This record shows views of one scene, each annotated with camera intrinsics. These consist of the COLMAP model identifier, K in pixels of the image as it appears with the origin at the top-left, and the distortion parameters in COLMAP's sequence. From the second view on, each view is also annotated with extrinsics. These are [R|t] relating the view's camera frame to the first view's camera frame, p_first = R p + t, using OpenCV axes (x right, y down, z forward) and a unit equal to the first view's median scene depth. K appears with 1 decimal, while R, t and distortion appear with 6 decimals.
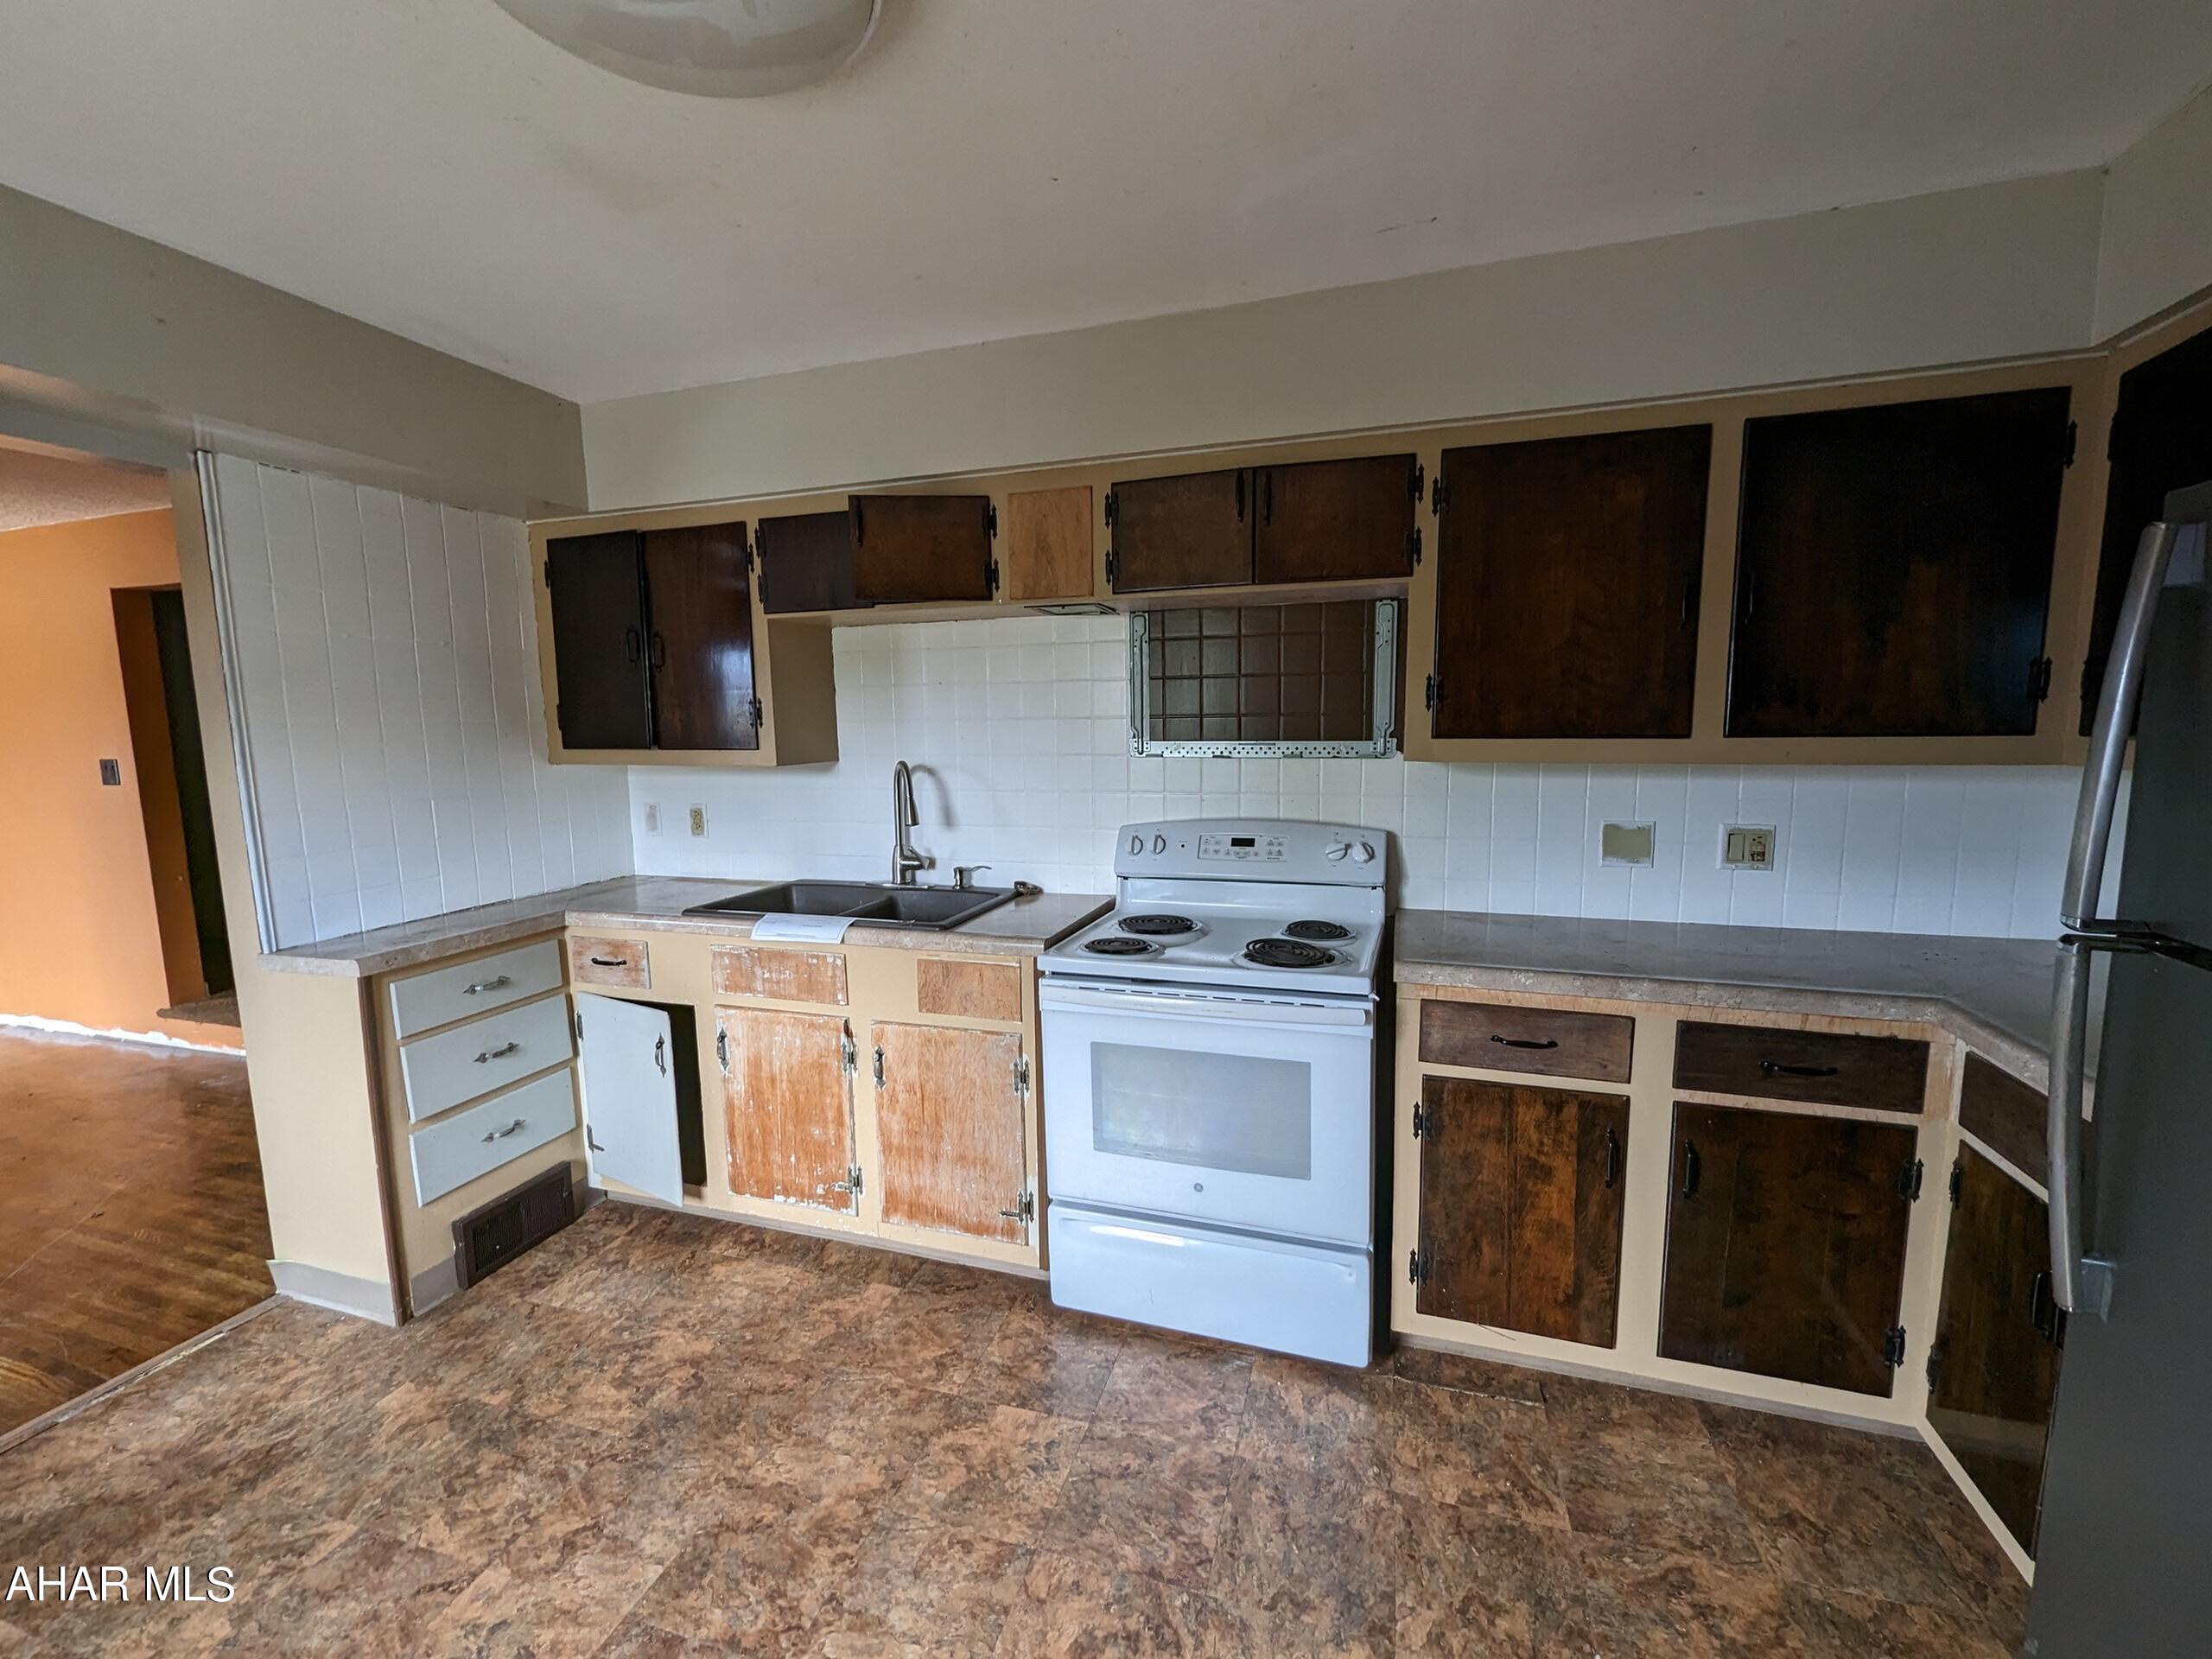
lens RADIAL K [[910.0, 0, 1100.8], [0, 910.0, 834.1], [0, 0, 1]] dist [0.000388, -0.000474]
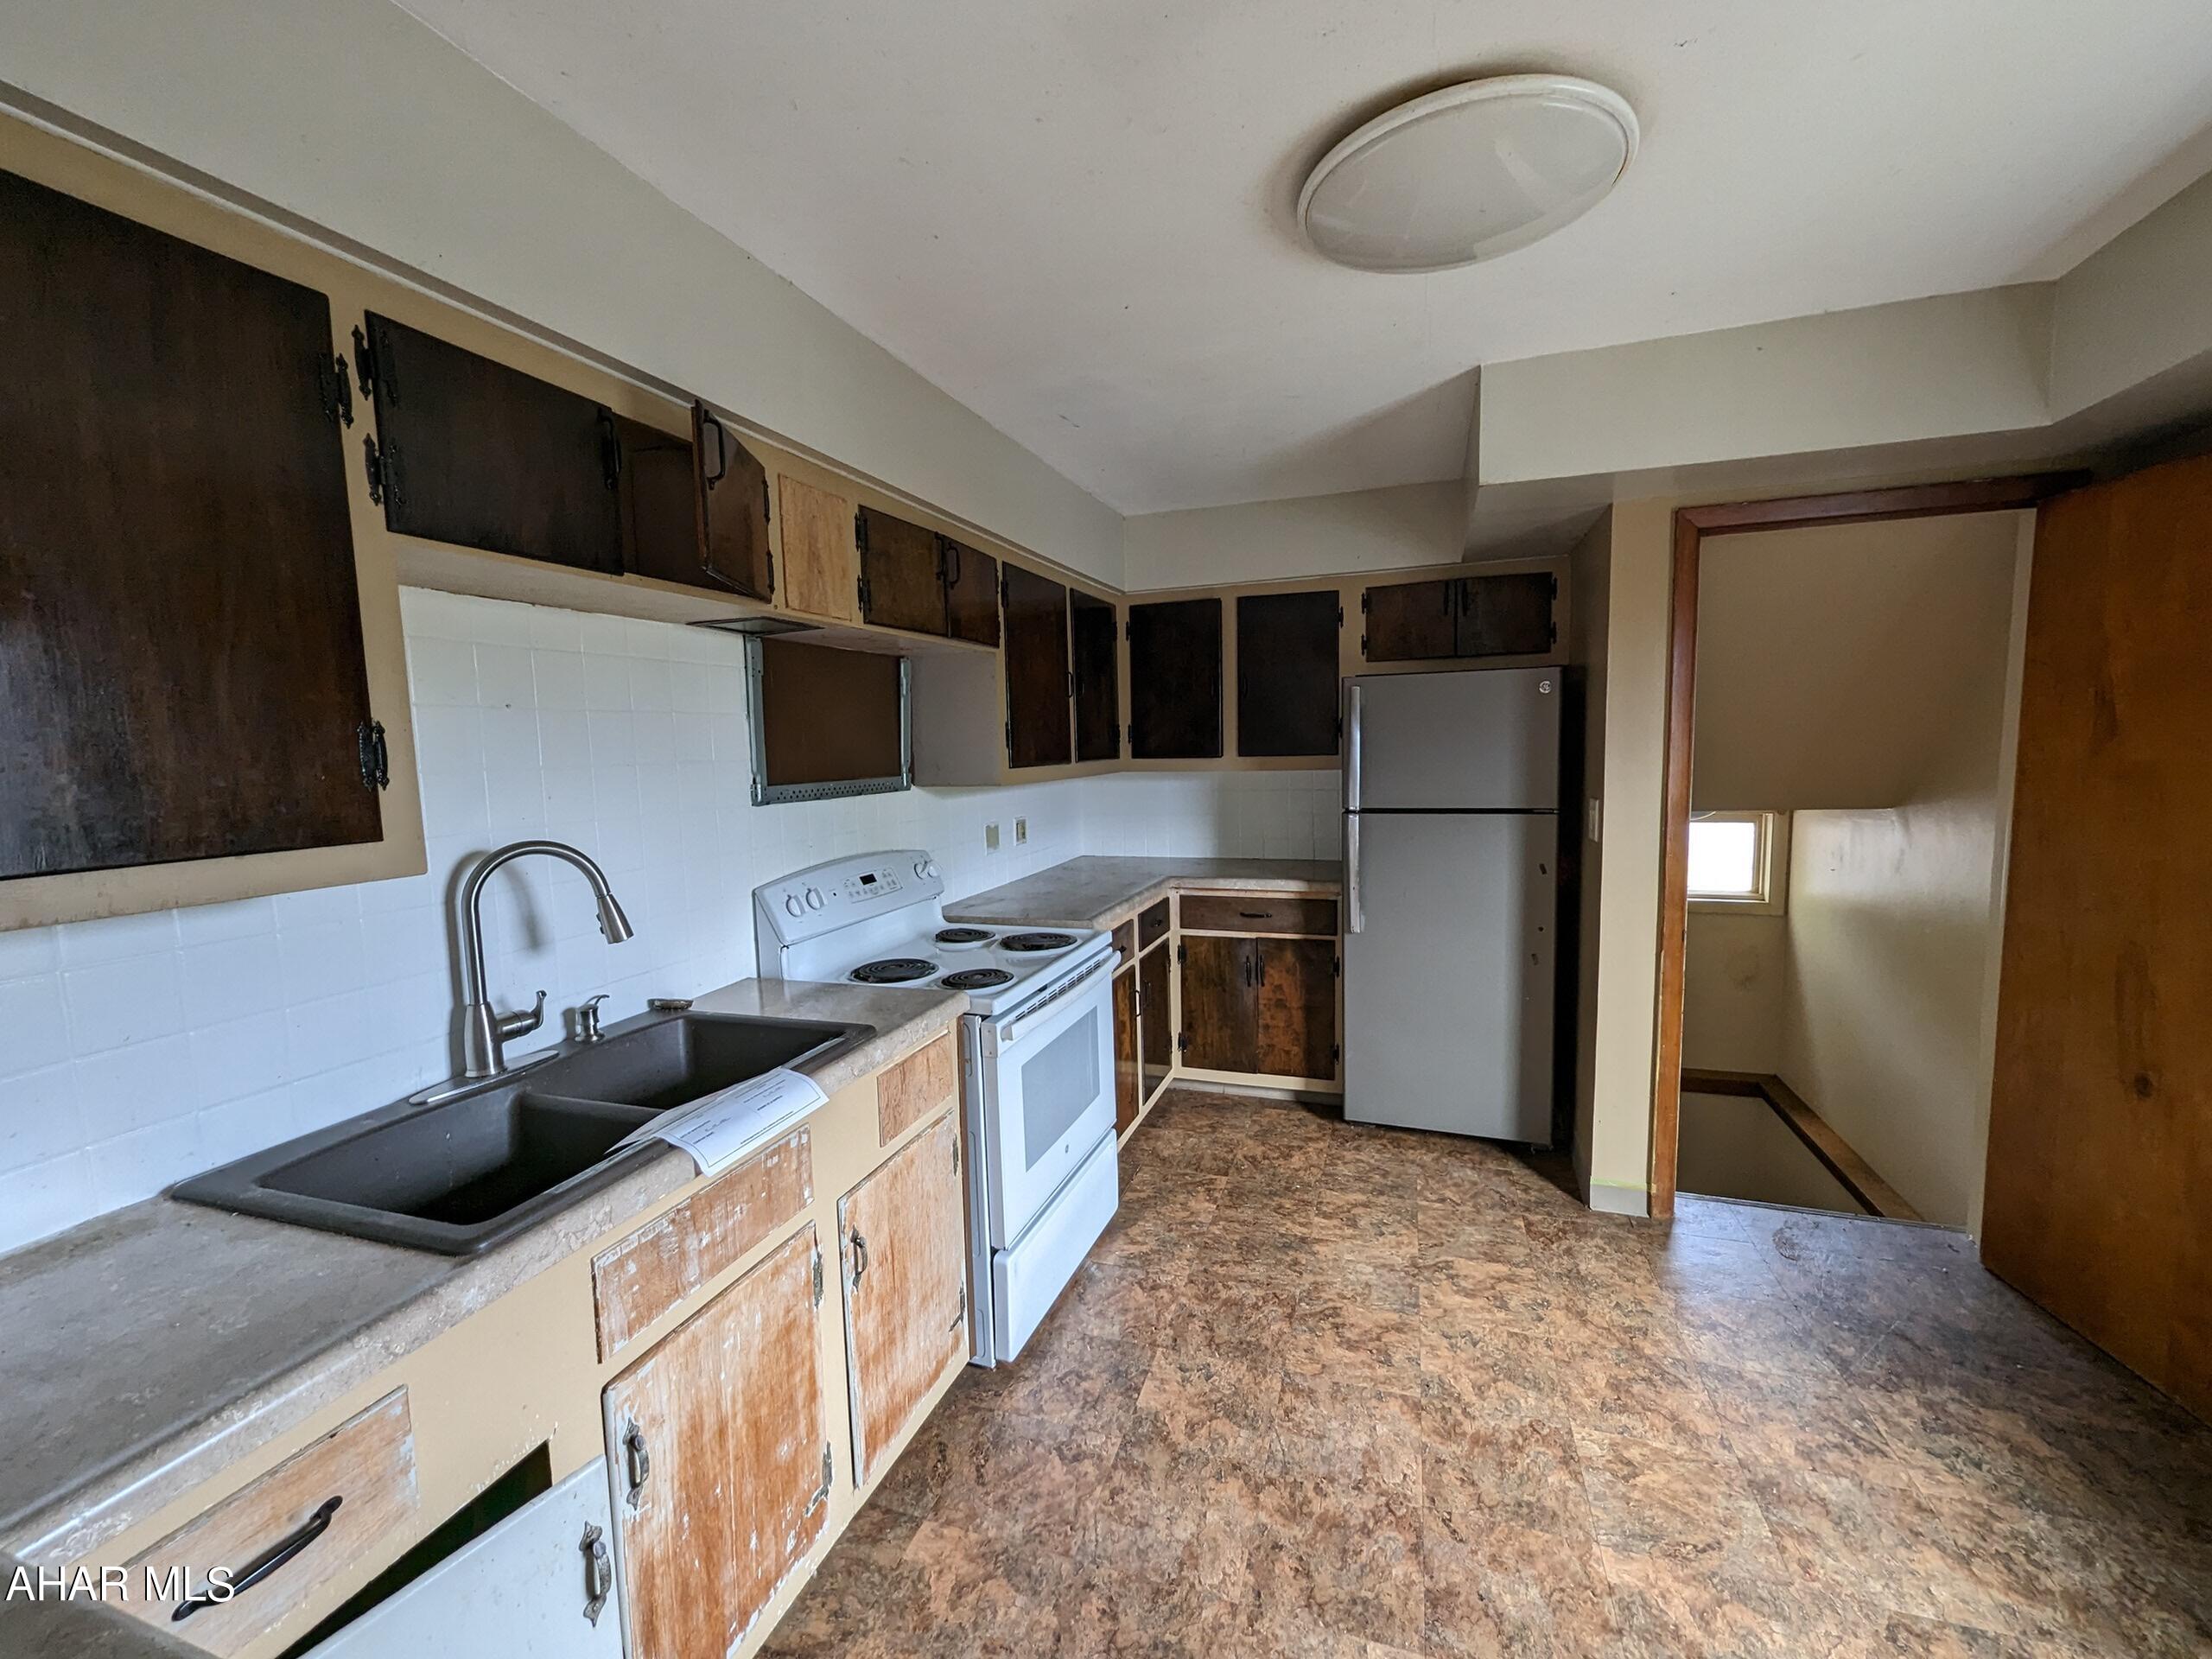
lens RADIAL K [[918.7, 0, 1102.3], [0, 918.7, 831.5], [0, 0, 1]] dist [0.001105, -0.000225]
pose [[0.023983, -0.085284, 0.996068, -1.222816], [0.151719, 0.985124, 0.080694, -0.123300], [-0.988133, 0.149188, 0.036566, 0.998152]]
